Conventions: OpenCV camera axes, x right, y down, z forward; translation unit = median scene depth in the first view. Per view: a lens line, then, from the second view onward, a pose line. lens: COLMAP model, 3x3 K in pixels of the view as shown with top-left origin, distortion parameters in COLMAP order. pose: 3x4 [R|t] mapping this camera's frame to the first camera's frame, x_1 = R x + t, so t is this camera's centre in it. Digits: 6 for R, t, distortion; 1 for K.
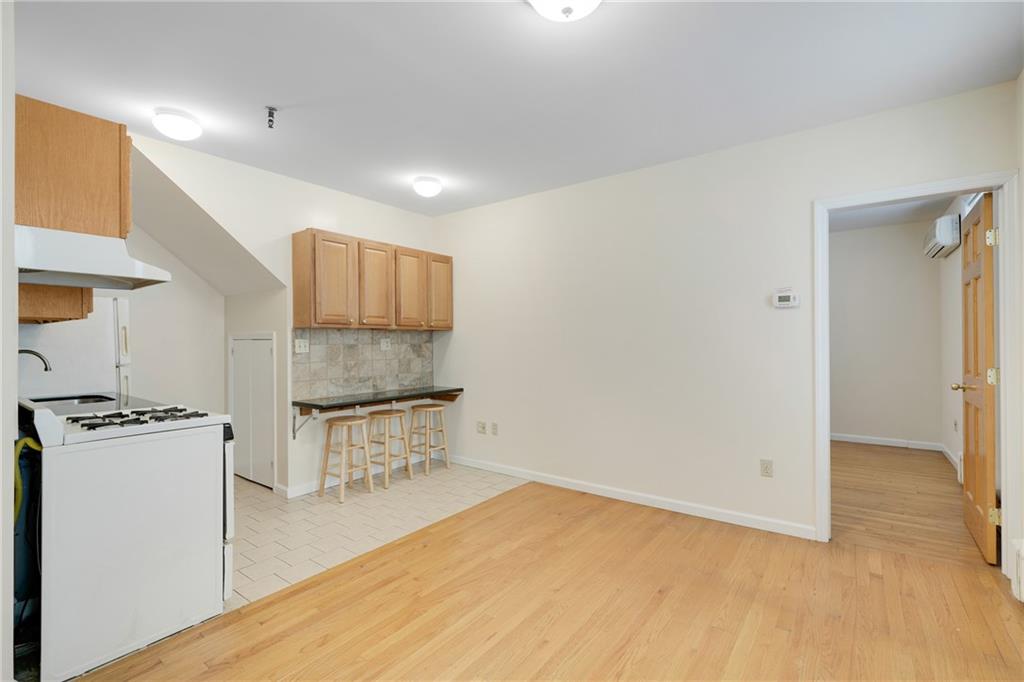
lens RADIAL K [[459.7, 0, 512.0], [0, 459.7, 341.0], [0, 0, 1]] dist [-0.000993, -0.000213]
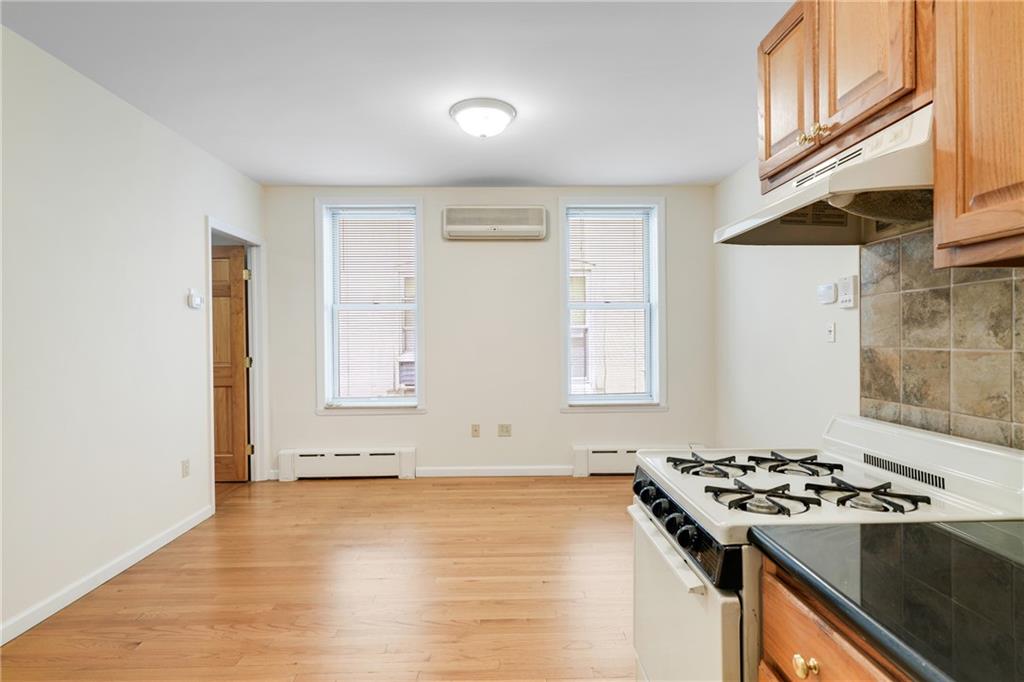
lens RADIAL K [[509.5, 0, 512.0], [0, 509.5, 341.0], [0, 0, 1]] dist [-0.001878, -0.000568]
pose [[-0.620543, 0.004532, 0.784159, -0.561609], [0.012074, 0.999920, 0.003776, 0.001996], [-0.784080, 0.011811, -0.620548, 0.833659]]
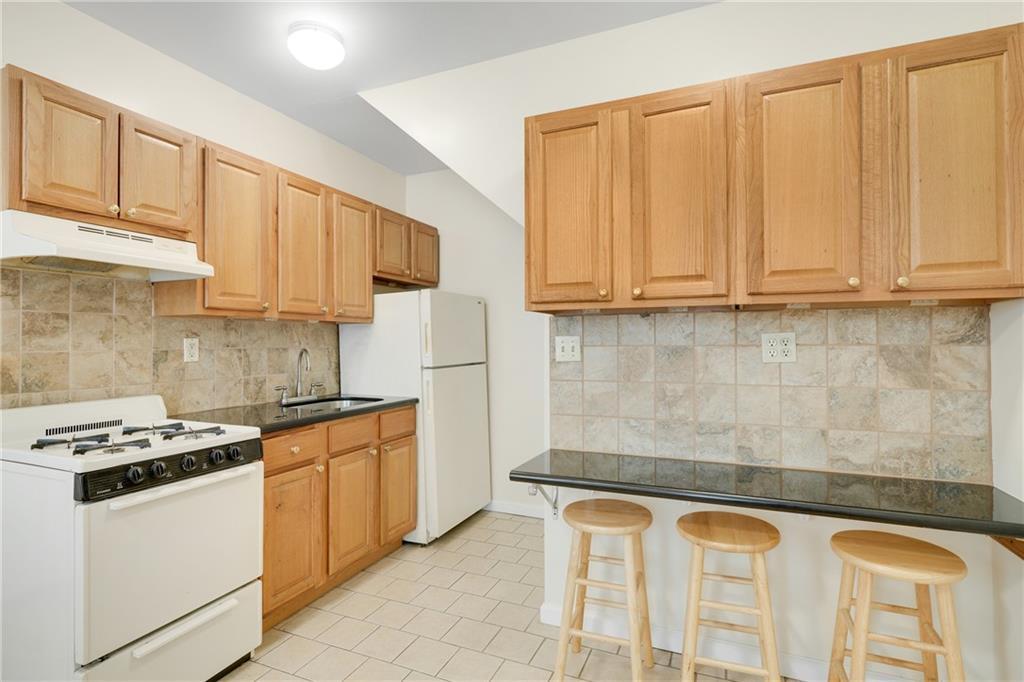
lens RADIAL K [[509.5, 0, 512.0], [0, 509.5, 341.0], [0, 0, 1]] dist [-0.001878, -0.000568]
pose [[0.240837, -0.000373, -0.970566, 0.095135], [0.001487, 0.999999, -0.000015, 0.001891], [0.970564, -0.001439, 0.240837, 0.738675]]
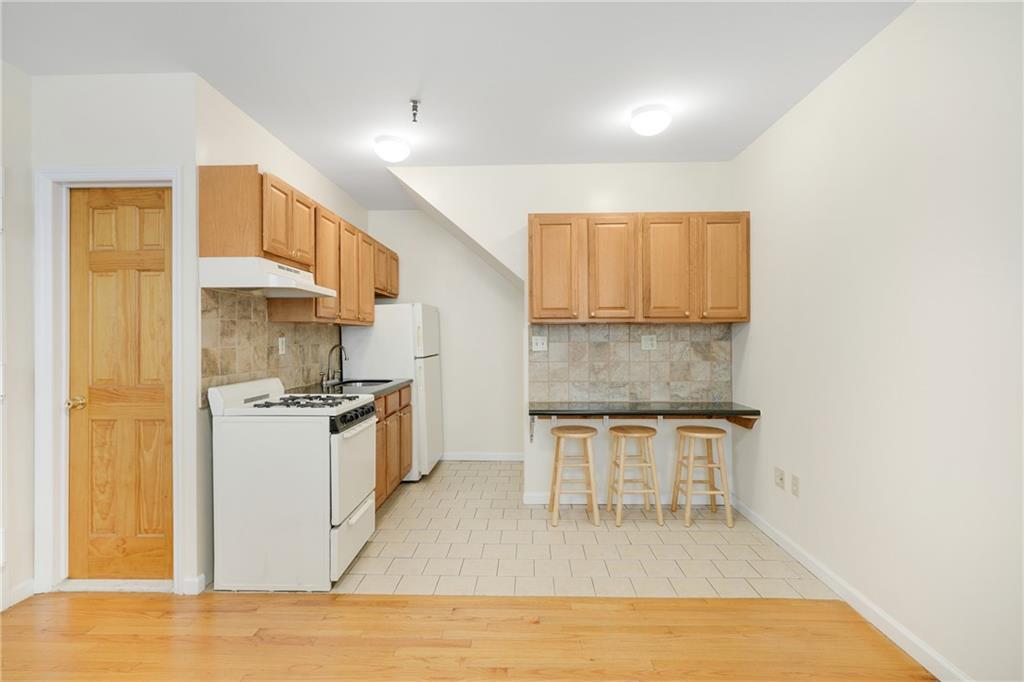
lens RADIAL K [[477.9, 0, 512.0], [0, 477.9, 341.0], [0, 0, 1]] dist [-0.000178, -0.000079]
pose [[0.577738, 0.005997, -0.816200, 0.276415], [0.001145, 0.999966, 0.008158, -0.001997], [0.816221, -0.005648, 0.577712, 0.370182]]
